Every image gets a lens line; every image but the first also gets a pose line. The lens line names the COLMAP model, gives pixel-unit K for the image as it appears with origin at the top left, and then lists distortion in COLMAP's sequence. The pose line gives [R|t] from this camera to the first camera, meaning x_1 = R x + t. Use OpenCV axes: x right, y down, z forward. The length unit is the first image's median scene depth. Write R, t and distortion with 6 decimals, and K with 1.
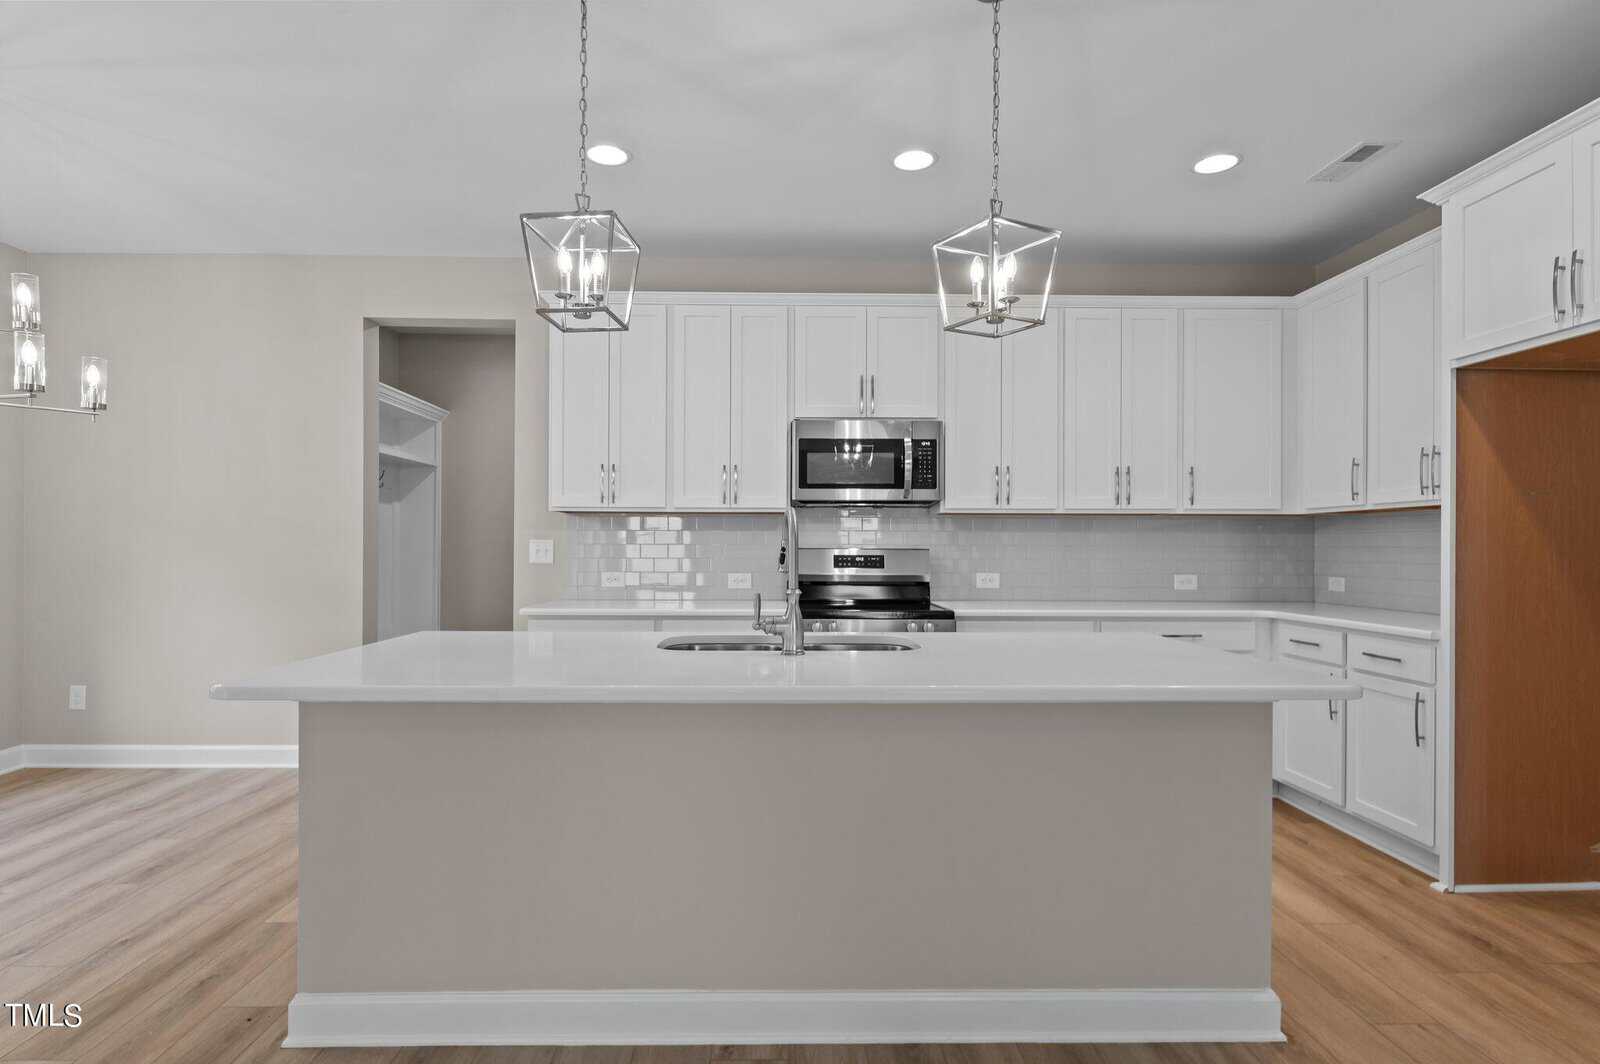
lens RADIAL K [[830.6, 0, 806.8], [0, 830.6, 543.9], [0, 0, 1]] dist [0.002544, -0.006842]
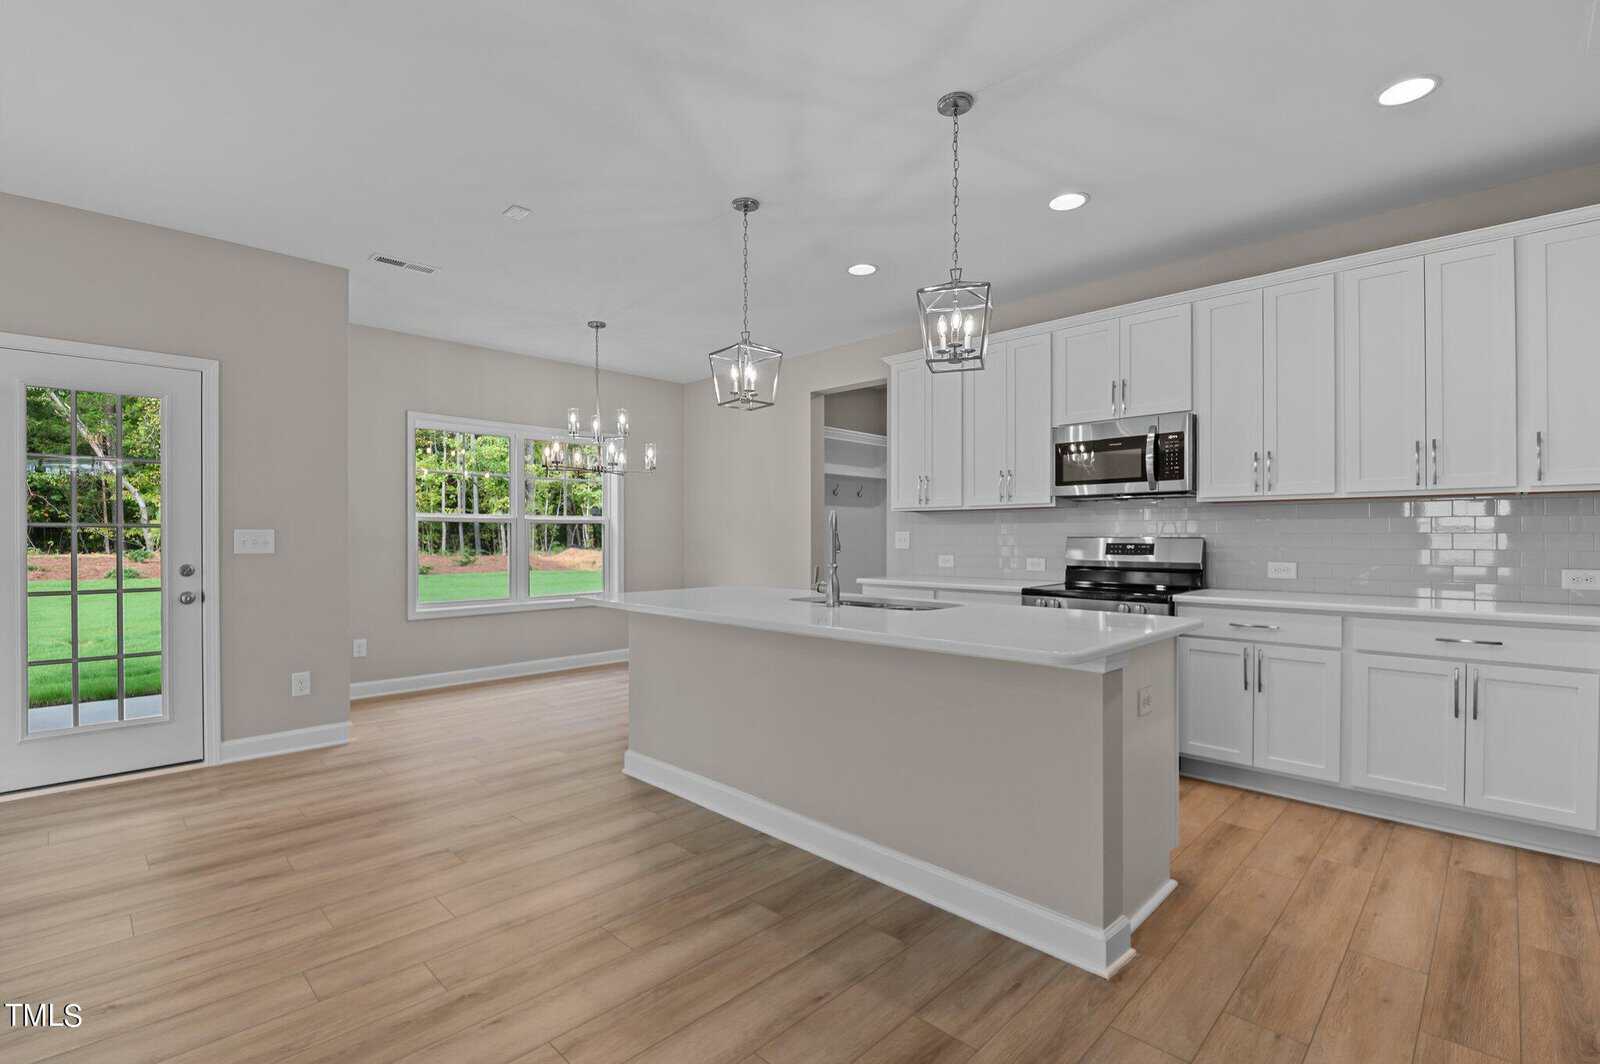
lens RADIAL K [[740.3, 0, 794.0], [0, 740.3, 539.4], [0, 0, 1]] dist [0.000867, -0.000424]
pose [[0.687877, -0.000587, -0.725827, 0.493088], [0.005452, 0.999976, 0.004358, 0.001812], [0.725807, -0.006955, 0.687863, 0.008620]]
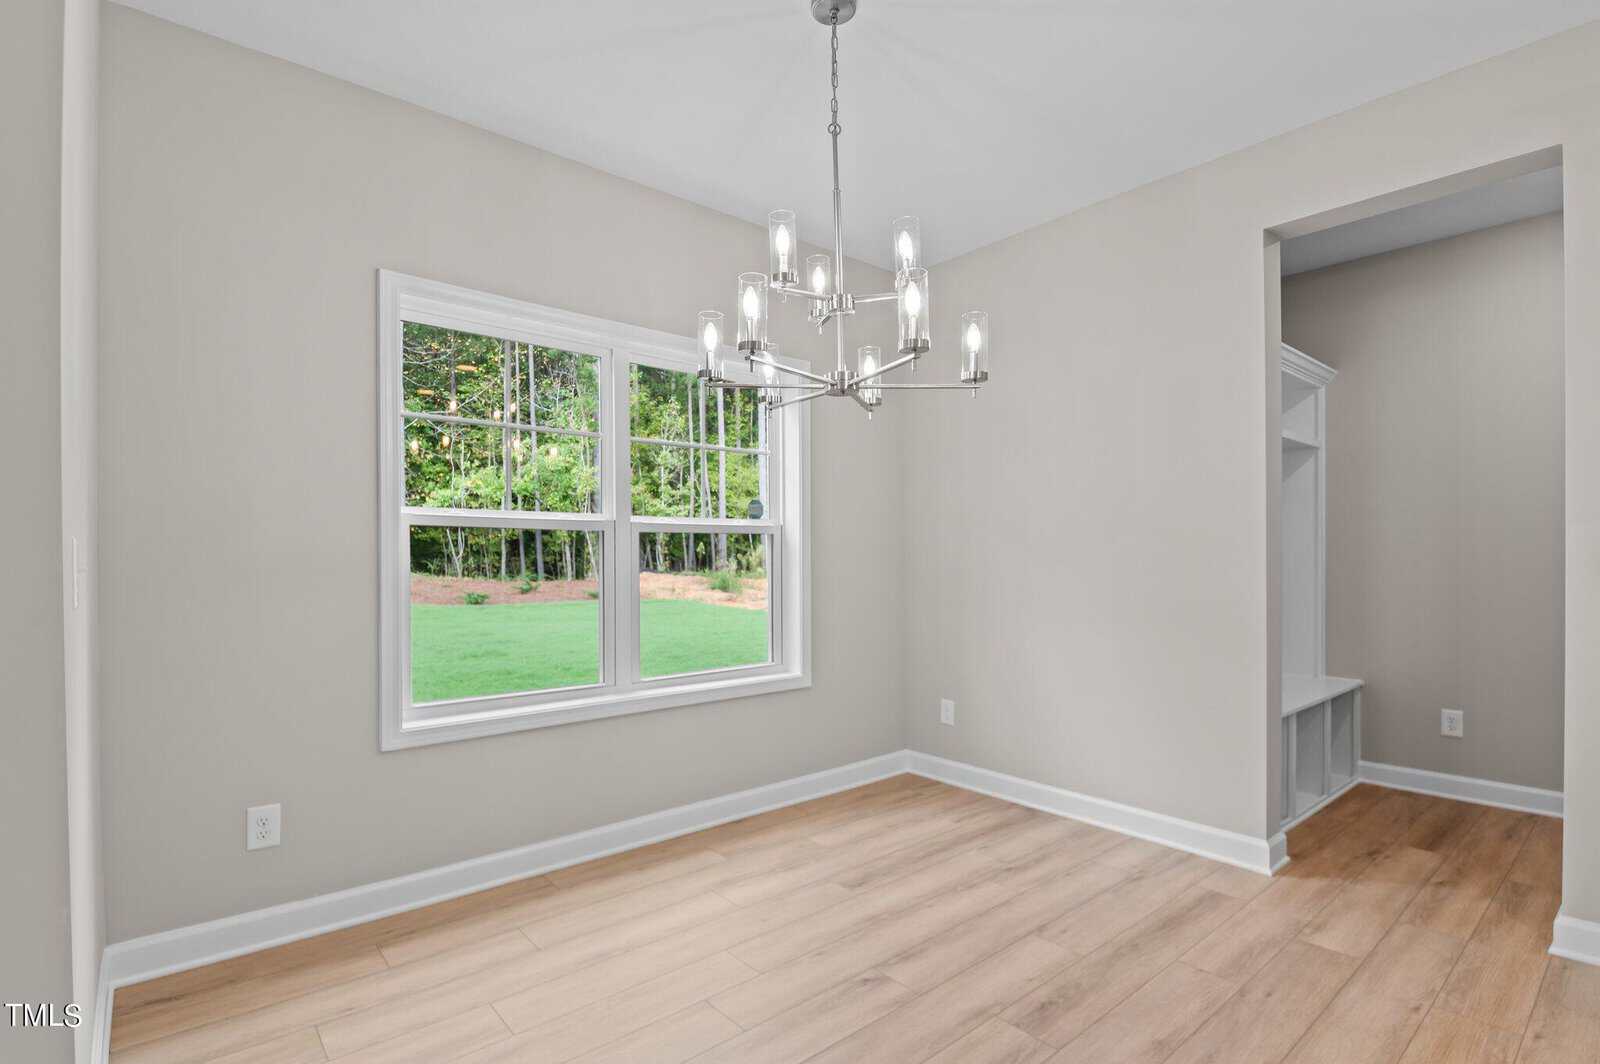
lens RADIAL K [[766.5, 0, 793.2], [0, 766.5, 561.1], [0, 0, 1]] dist [0.000161, -0.000098]
pose [[0.623303, -0.003059, -0.781974, -0.294985], [0.009759, 0.999945, 0.003868, 0.000667], [0.781919, -0.010042, 0.623299, 0.304794]]
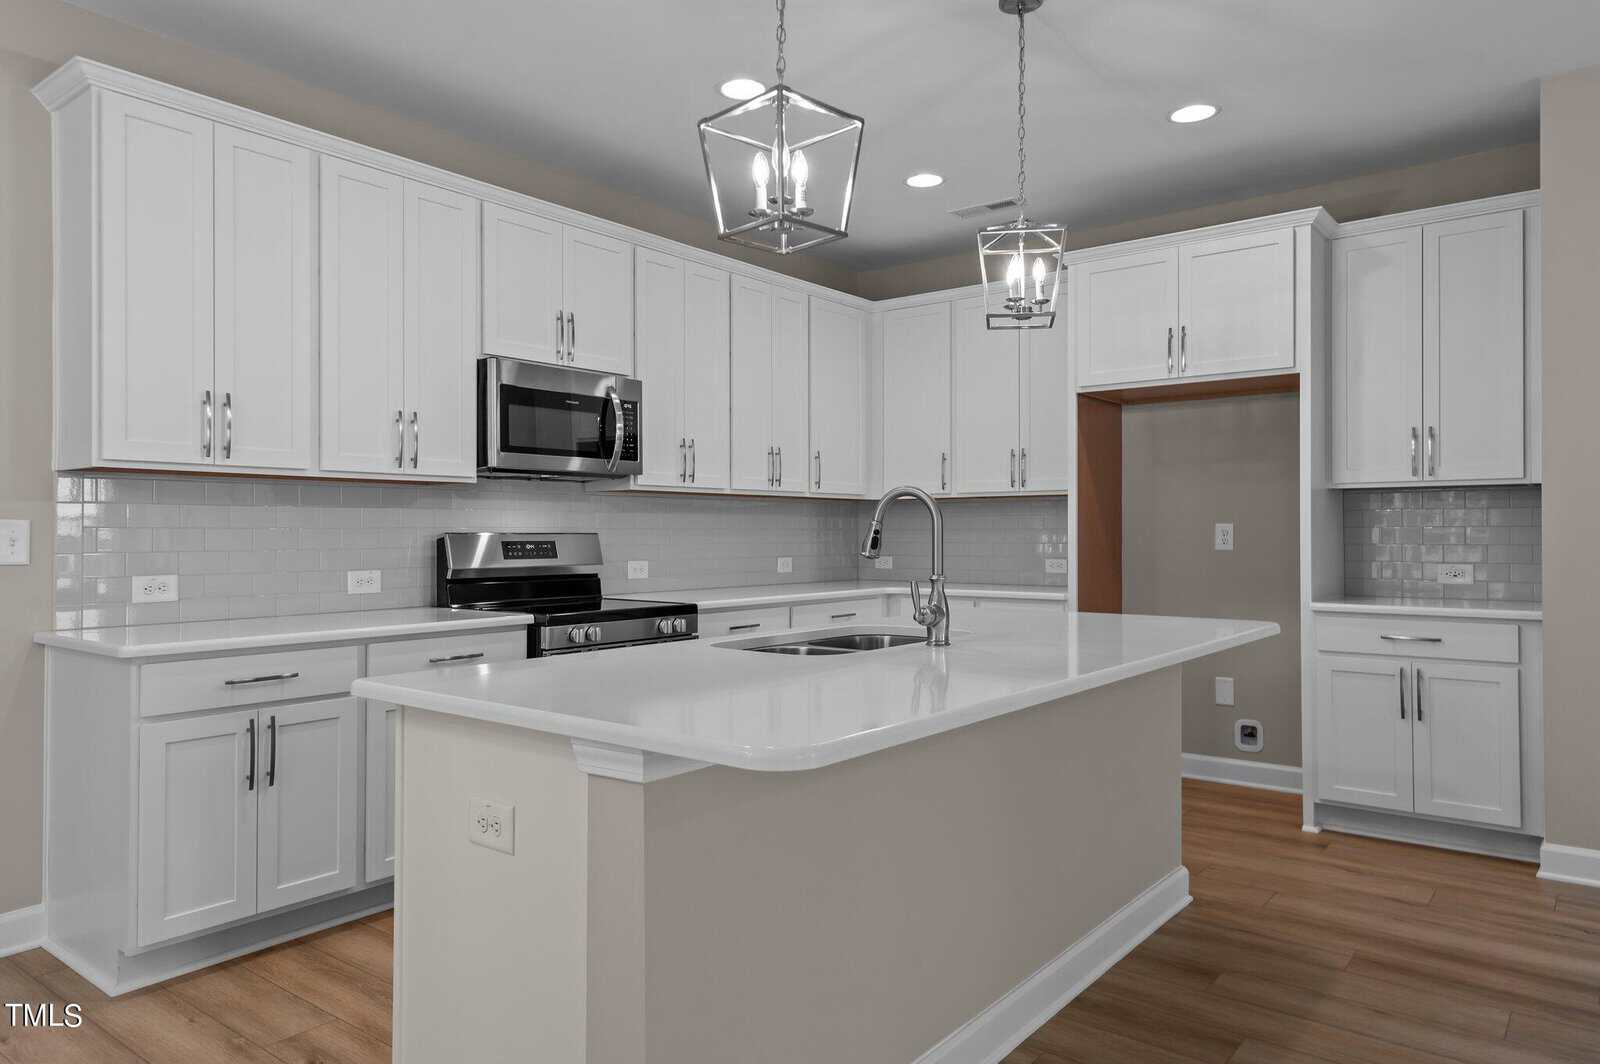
lens RADIAL K [[1027.7, 0, 800.0], [0, 1027.7, 532.0], [0, 0, 1]] dist [0.004416, 0.002225]
pose [[0.641580, -0.002930, 0.767051, -0.534848], [0.001156, 0.999995, 0.002853, 0.002450], [-0.767055, -0.000943, 0.641580, 0.209130]]
